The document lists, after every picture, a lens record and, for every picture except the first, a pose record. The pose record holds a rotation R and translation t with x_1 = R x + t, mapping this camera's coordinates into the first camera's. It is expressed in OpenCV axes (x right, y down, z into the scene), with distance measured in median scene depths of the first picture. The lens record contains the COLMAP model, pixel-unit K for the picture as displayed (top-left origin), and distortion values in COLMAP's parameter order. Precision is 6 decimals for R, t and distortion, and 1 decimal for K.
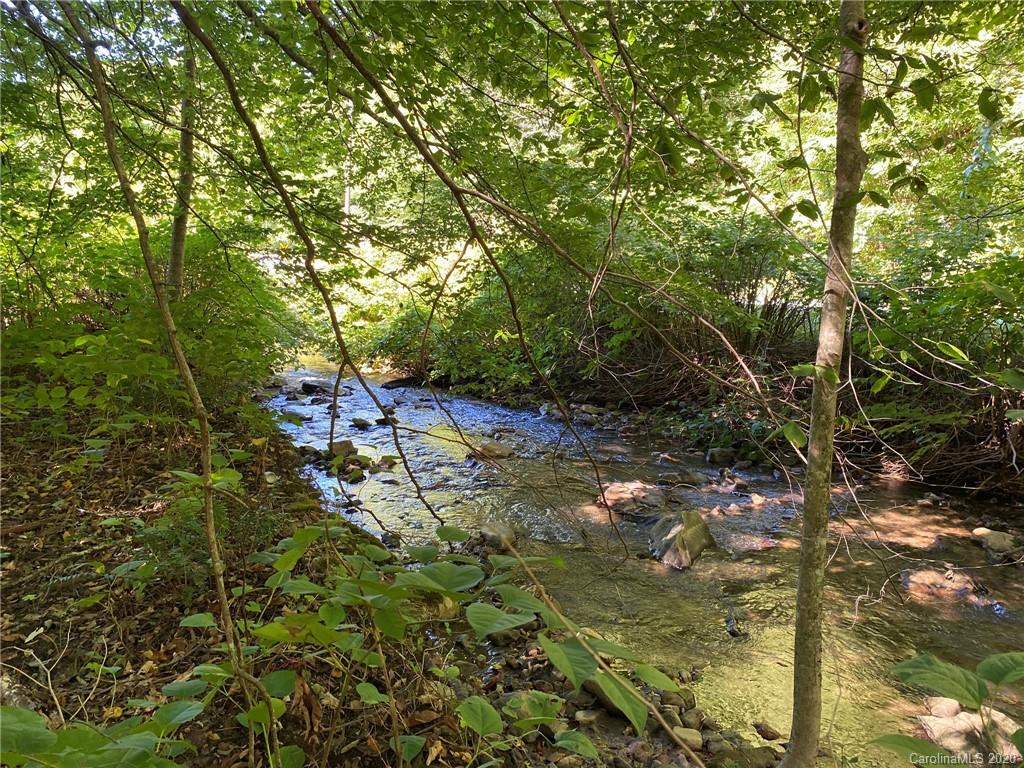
lens RADIAL K [[768.1, 0, 512.0], [0, 768.1, 384.0], [0, 0, 1]] dist [0.097069, -0.080787]
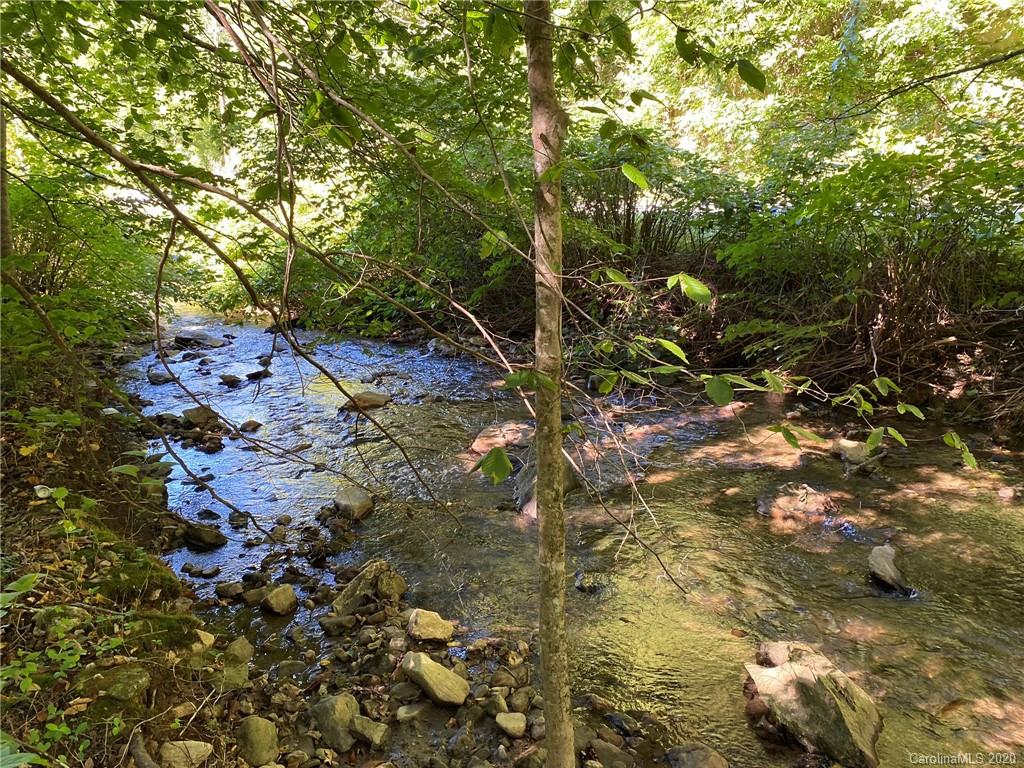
lens RADIAL K [[765.4, 0, 512.0], [0, 765.4, 384.0], [0, 0, 1]] dist [0.060144, -0.071196]
pose [[0.992865, -0.092684, 0.075021, 0.091960], [0.083529, 0.989599, 0.117121, -0.032073], [-0.085096, -0.110019, 0.990280, 0.054355]]
